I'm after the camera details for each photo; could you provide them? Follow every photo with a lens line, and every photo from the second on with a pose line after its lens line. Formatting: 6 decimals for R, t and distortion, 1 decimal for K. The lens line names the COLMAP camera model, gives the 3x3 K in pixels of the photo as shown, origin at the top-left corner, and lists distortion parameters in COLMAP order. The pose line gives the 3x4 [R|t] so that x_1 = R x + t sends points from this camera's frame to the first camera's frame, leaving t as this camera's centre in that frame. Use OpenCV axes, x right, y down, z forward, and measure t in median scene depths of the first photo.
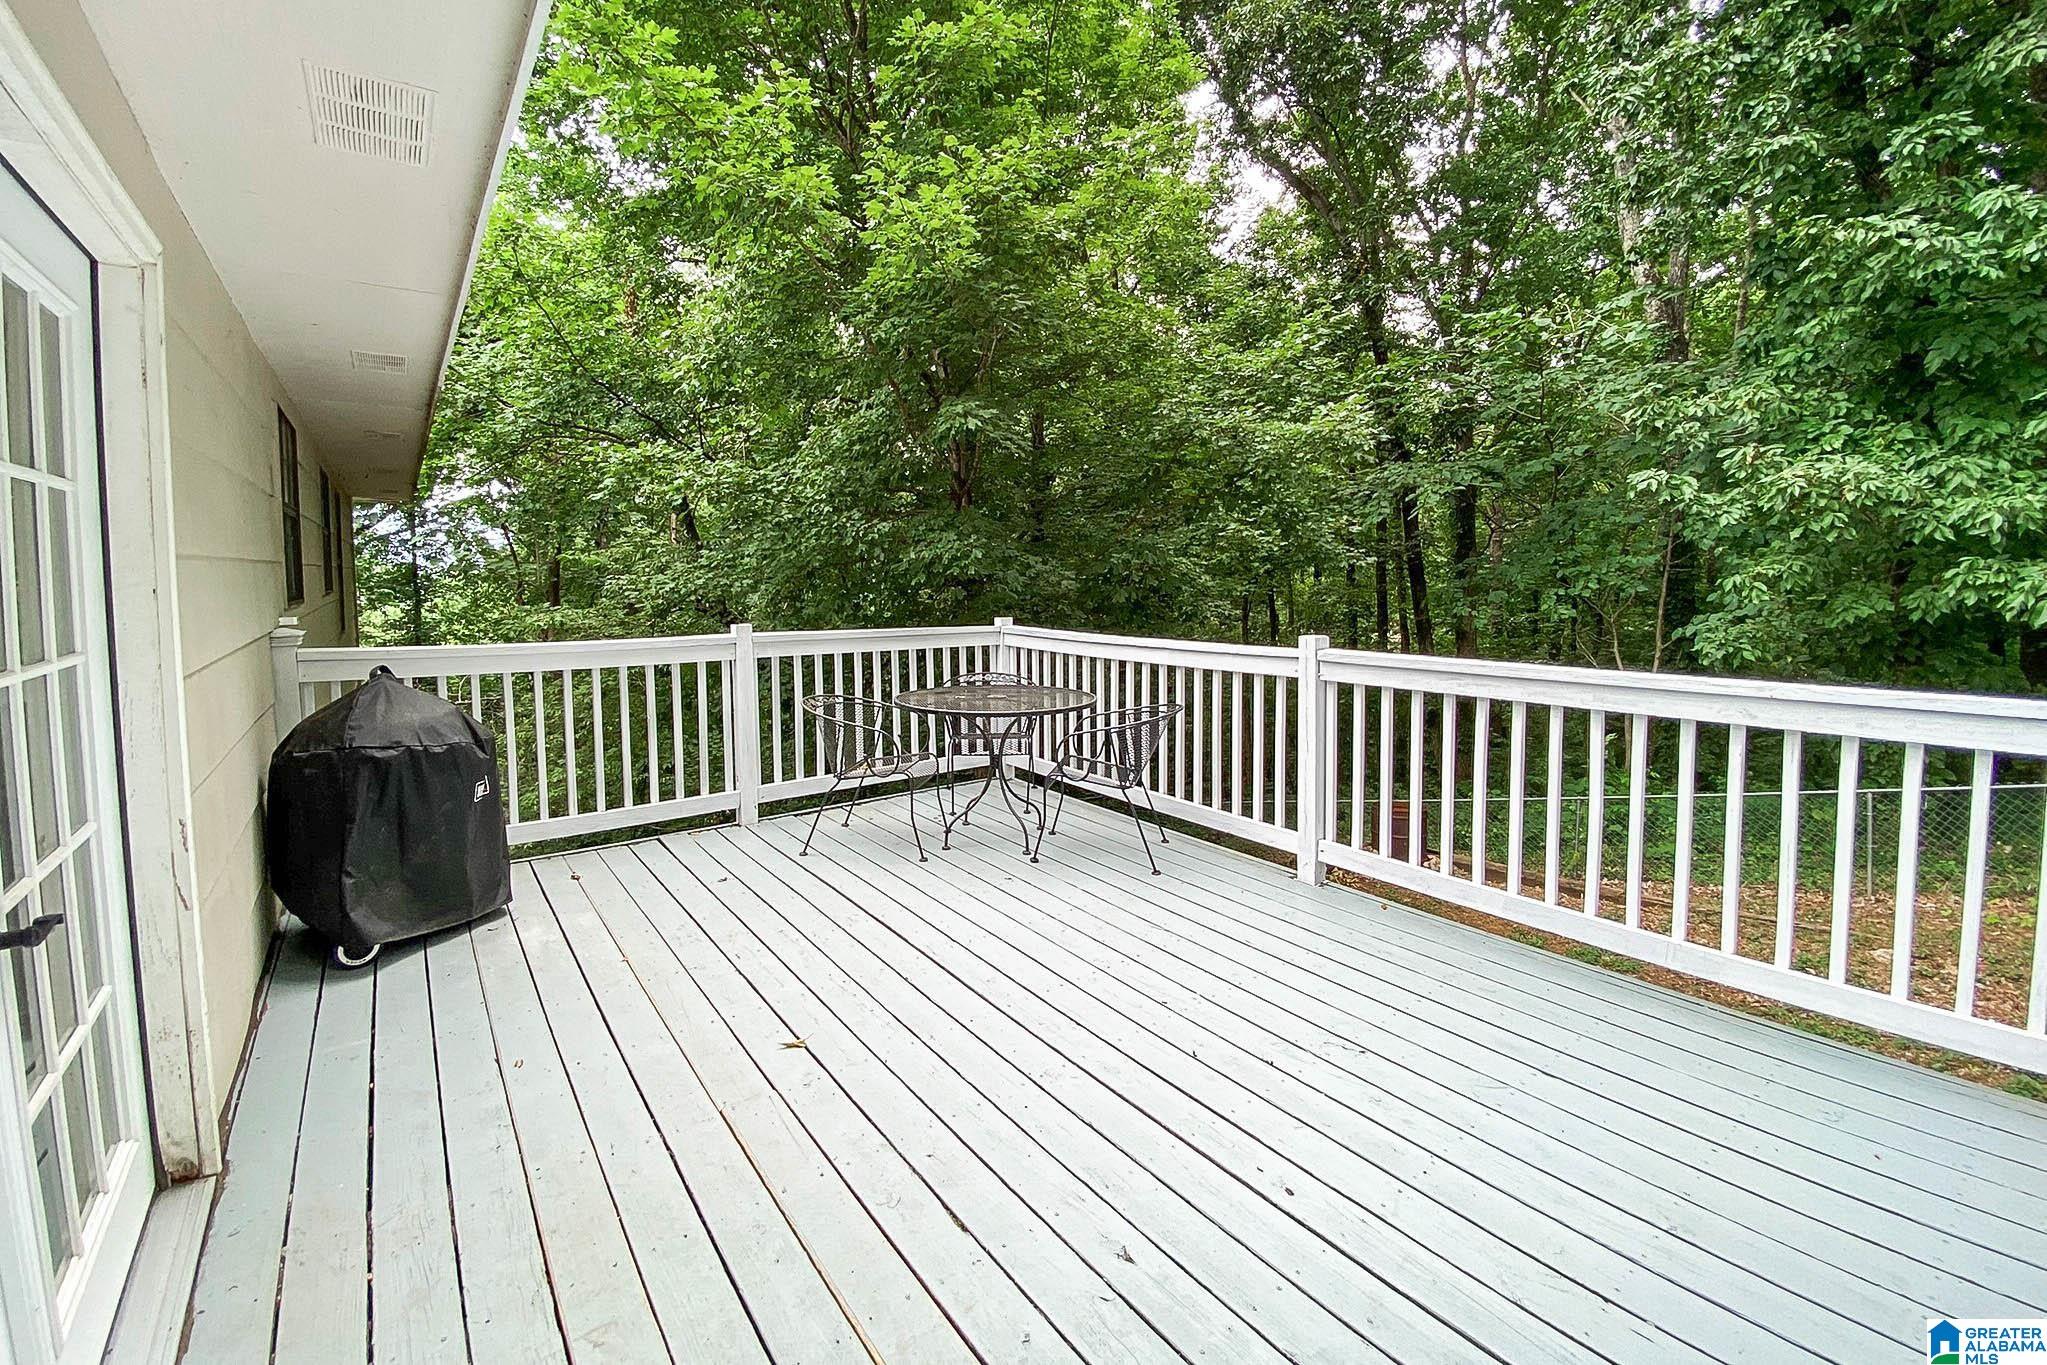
lens RADIAL K [[853.5, 0, 991.7], [0, 853.5, 633.1], [0, 0, 1]] dist [0.077430, -0.046609]
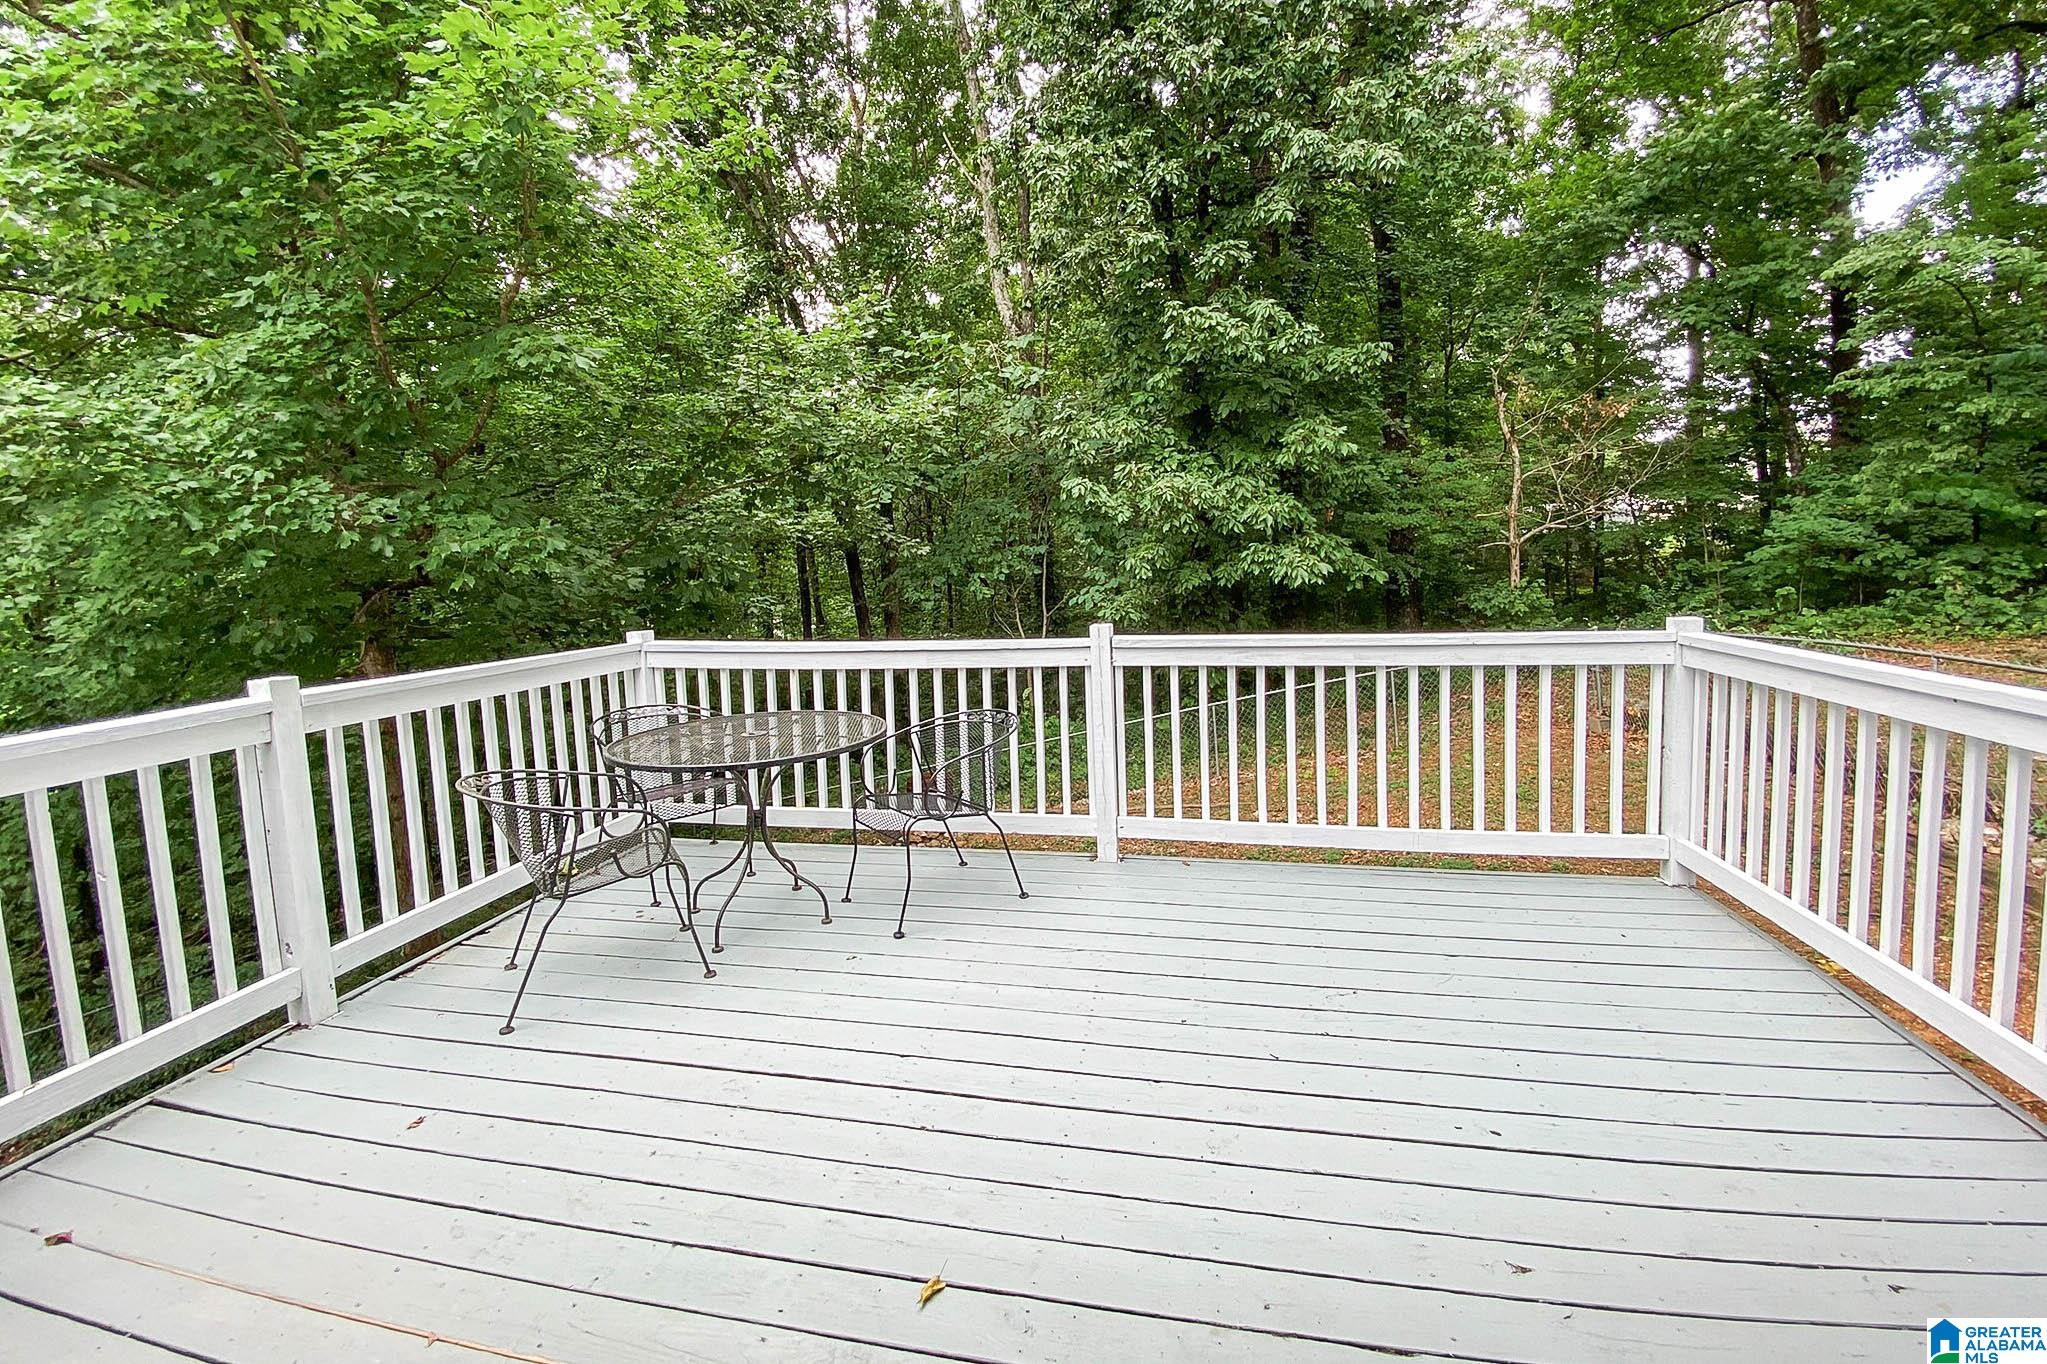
lens RADIAL K [[859.3, 0, 1036.8], [0, 859.3, 651.2], [0, 0, 1]] dist [-0.002181, -0.000655]
pose [[0.722161, -0.093036, 0.685440, -0.309162], [0.070869, 0.995651, 0.060476, -0.025322], [-0.688085, 0.004903, 0.725613, 0.254104]]
